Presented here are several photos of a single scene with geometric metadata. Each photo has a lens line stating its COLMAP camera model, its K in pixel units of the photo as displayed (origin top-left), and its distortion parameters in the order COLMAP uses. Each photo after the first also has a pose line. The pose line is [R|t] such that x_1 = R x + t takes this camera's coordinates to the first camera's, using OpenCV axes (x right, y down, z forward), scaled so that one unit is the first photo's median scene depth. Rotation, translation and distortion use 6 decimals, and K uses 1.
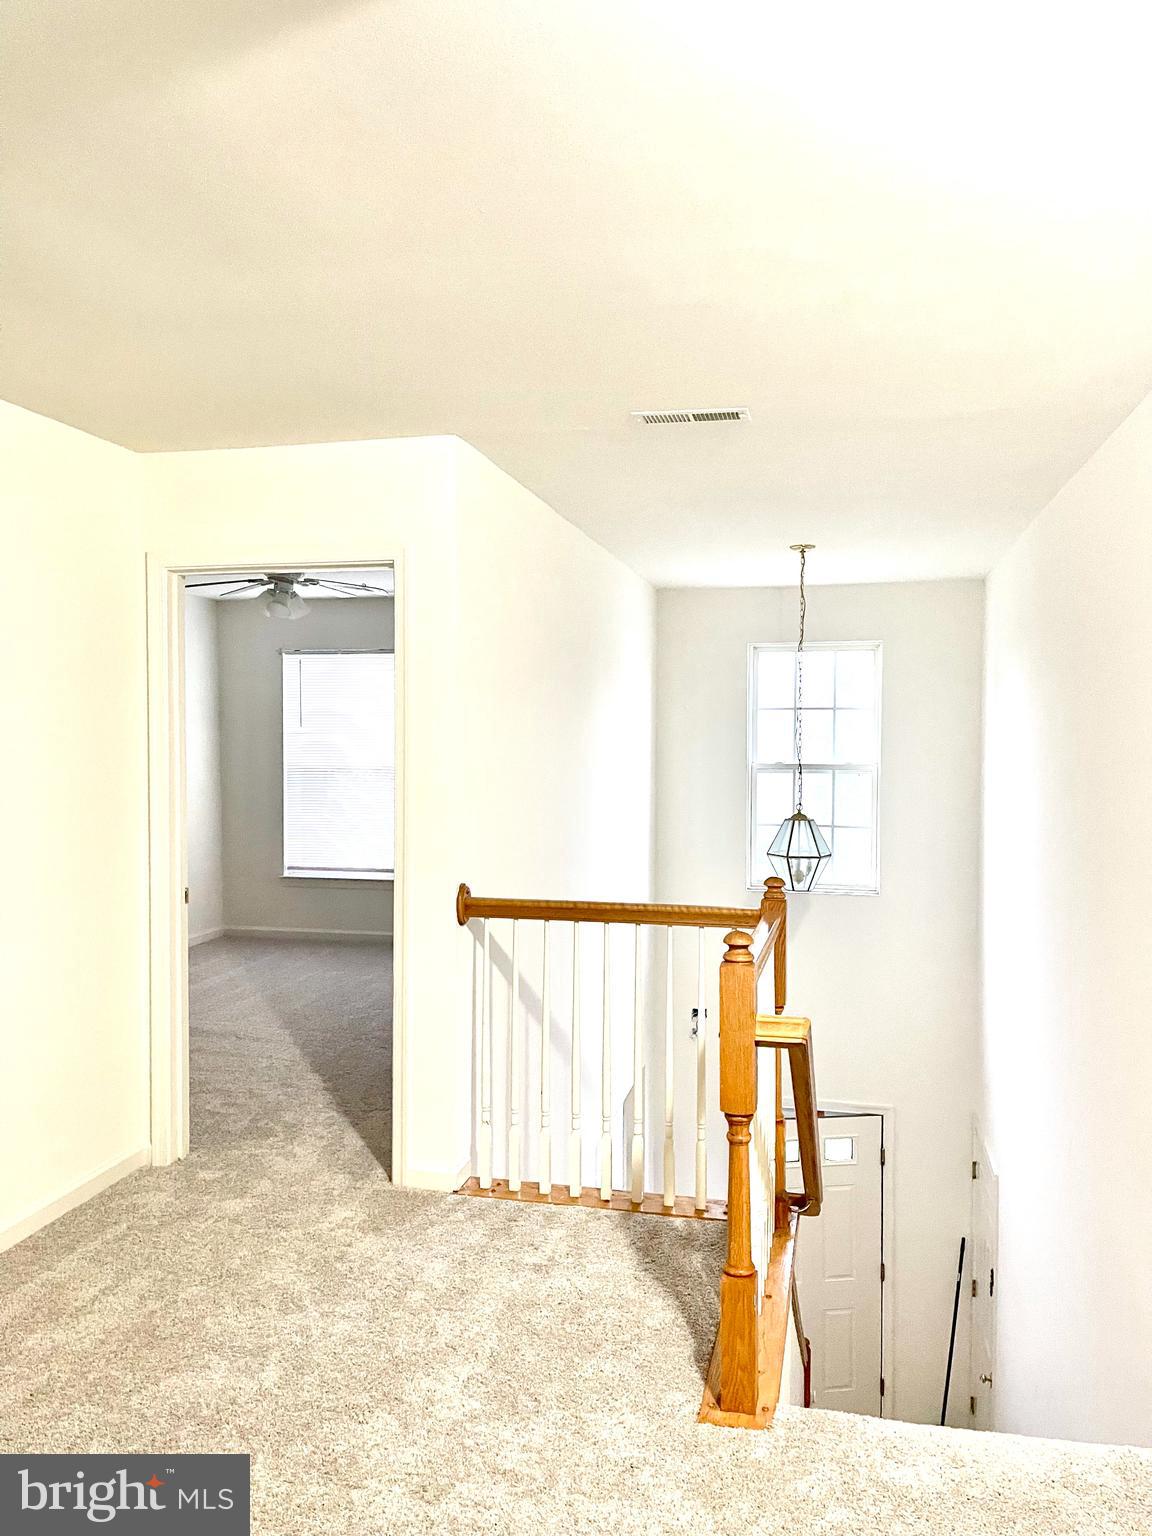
lens RADIAL K [[1174.4, 0, 574.8], [0, 1174.4, 759.9], [0, 0, 1]] dist [0.040749, -0.058532]
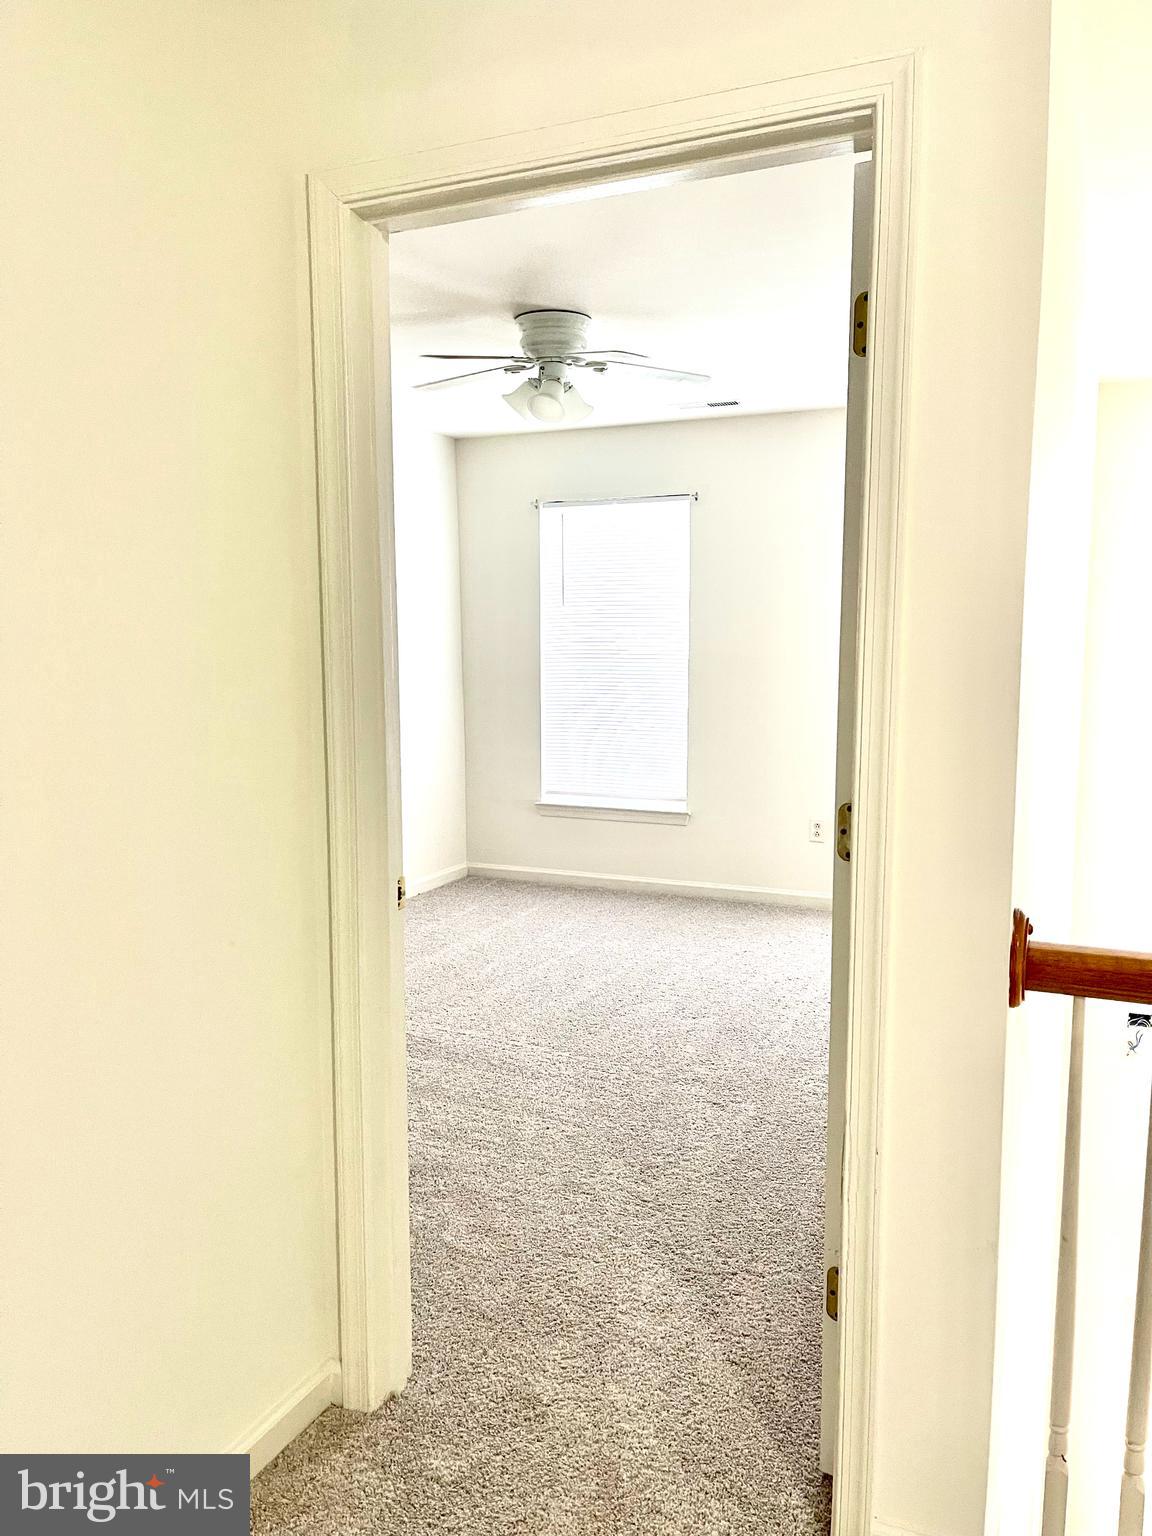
lens RADIAL K [[1174.4, 0, 577.6], [0, 1174.4, 771.5], [0, 0, 1]] dist [0.040749, -0.058532]
pose [[0.981346, 0.018650, -0.191342, -0.106465], [-0.000838, 0.995689, 0.092751, 0.010757], [0.192247, -0.090860, 0.977131, 0.352656]]
